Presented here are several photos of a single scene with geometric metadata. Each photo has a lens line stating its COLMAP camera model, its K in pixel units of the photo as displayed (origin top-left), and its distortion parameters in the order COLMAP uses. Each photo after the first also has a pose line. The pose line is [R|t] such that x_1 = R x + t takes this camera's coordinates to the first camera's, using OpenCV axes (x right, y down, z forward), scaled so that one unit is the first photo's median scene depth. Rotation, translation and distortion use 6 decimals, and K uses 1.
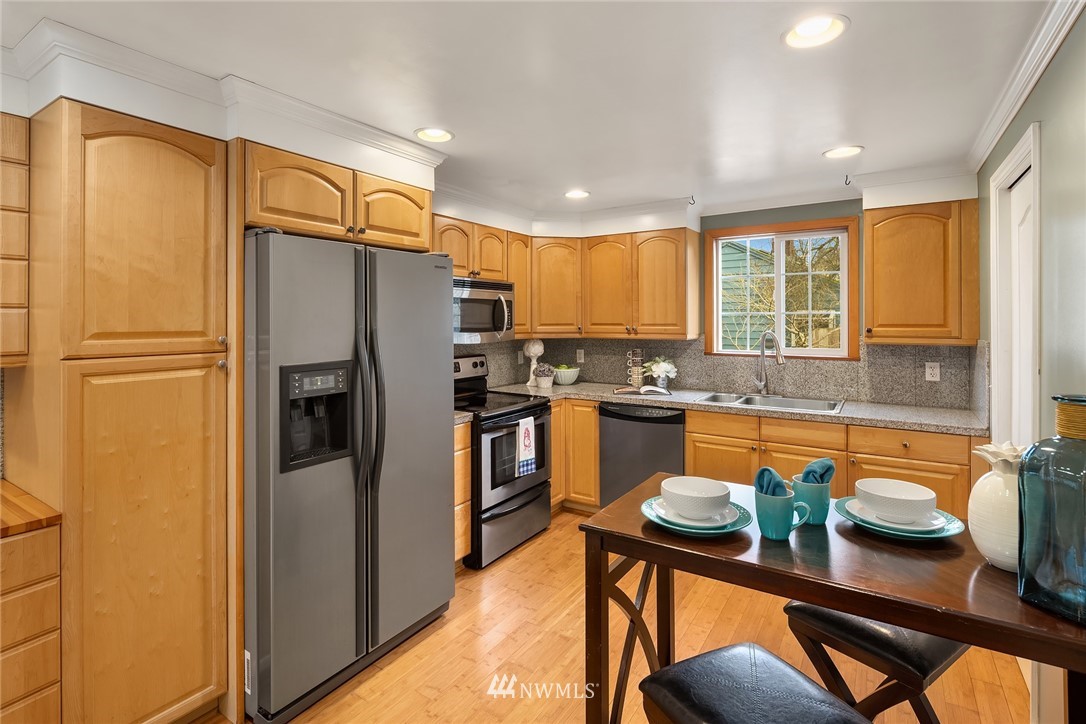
lens RADIAL K [[532.6, 0, 510.7], [0, 532.6, 318.4], [0, 0, 1]] dist [-0.000030, -0.001215]
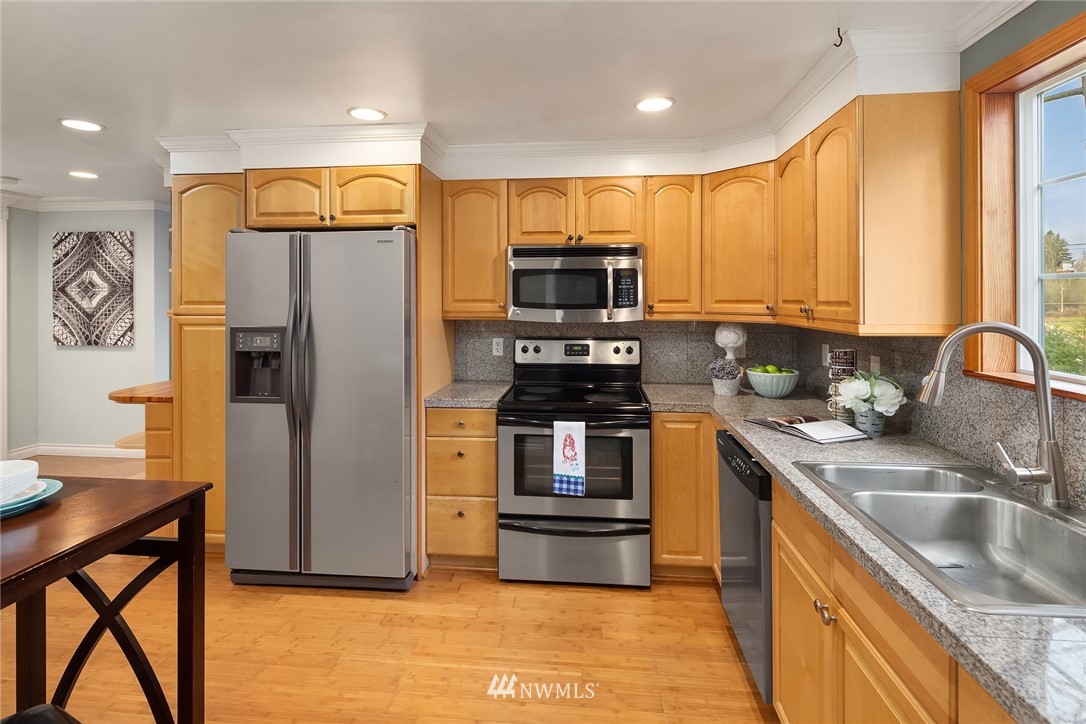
lens RADIAL K [[532.6, 0, 537.1], [0, 532.6, 298.5], [0, 0, 1]] dist [-0.000030, -0.001215]
pose [[0.479680, 0.002535, -0.877440, 0.686404], [0.000771, 0.999994, 0.003311, 0.006674], [0.877443, -0.002265, 0.479675, 0.593850]]
